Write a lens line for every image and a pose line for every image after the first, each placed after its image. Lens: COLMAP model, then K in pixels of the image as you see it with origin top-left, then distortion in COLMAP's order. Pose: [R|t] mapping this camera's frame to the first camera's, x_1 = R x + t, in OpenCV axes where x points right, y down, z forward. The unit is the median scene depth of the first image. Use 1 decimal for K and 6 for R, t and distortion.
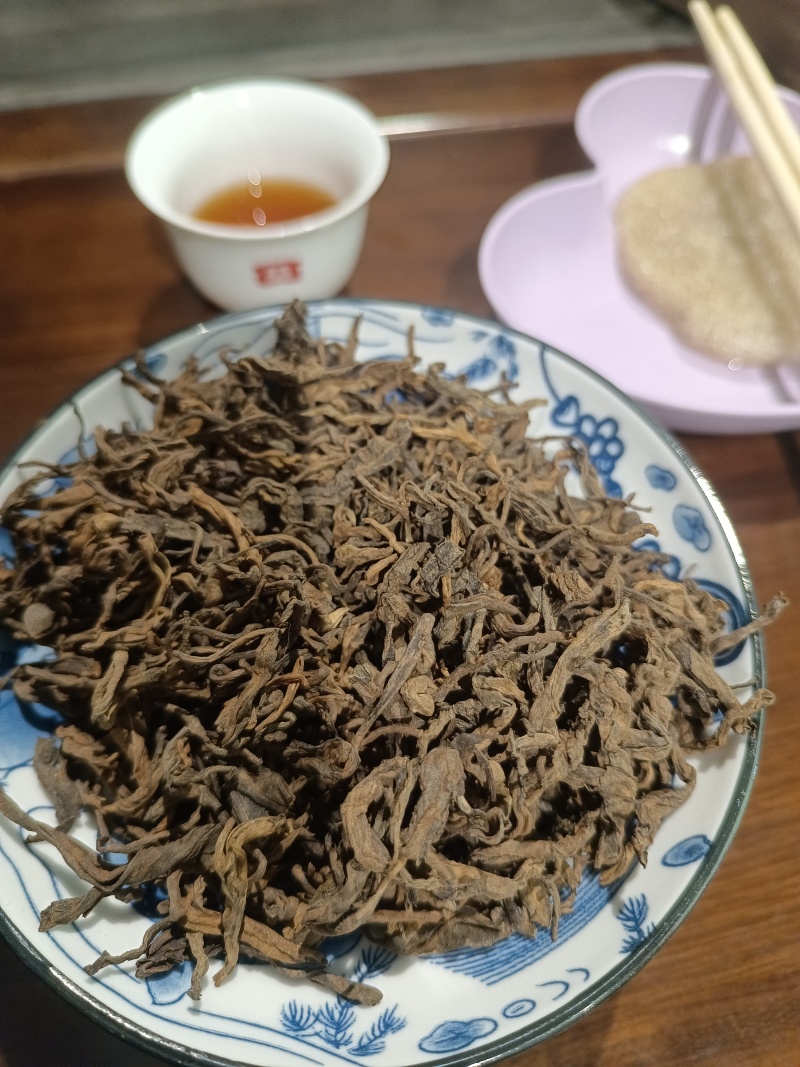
lens RADIAL K [[814.6, 0, 400.0], [0, 814.6, 533.5], [0, 0, 1]] dist [-0.037146, 0.004085]
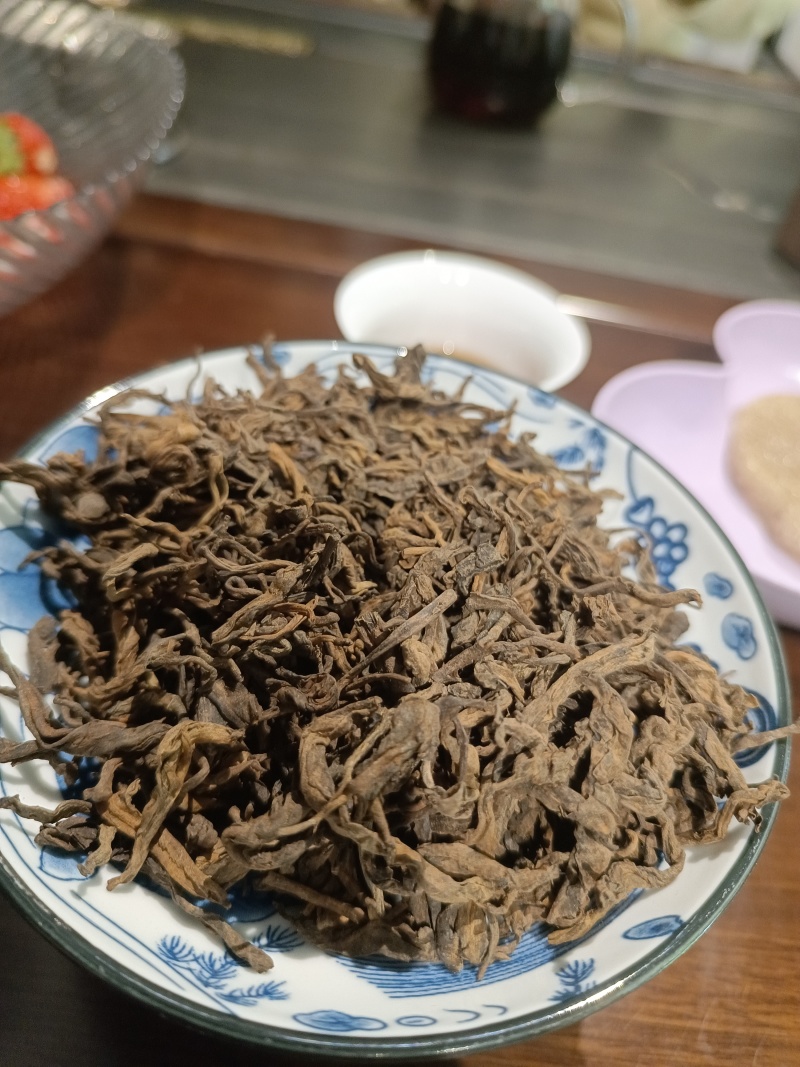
lens RADIAL K [[814.6, 0, 400.0], [0, 814.6, 533.5], [0, 0, 1]] dist [-0.037146, 0.004085]
pose [[0.948344, 0.288106, -0.132808, 0.084404], [-0.313179, 0.917005, -0.247026, 0.293930], [0.050616, 0.275858, 0.959865, 0.028663]]
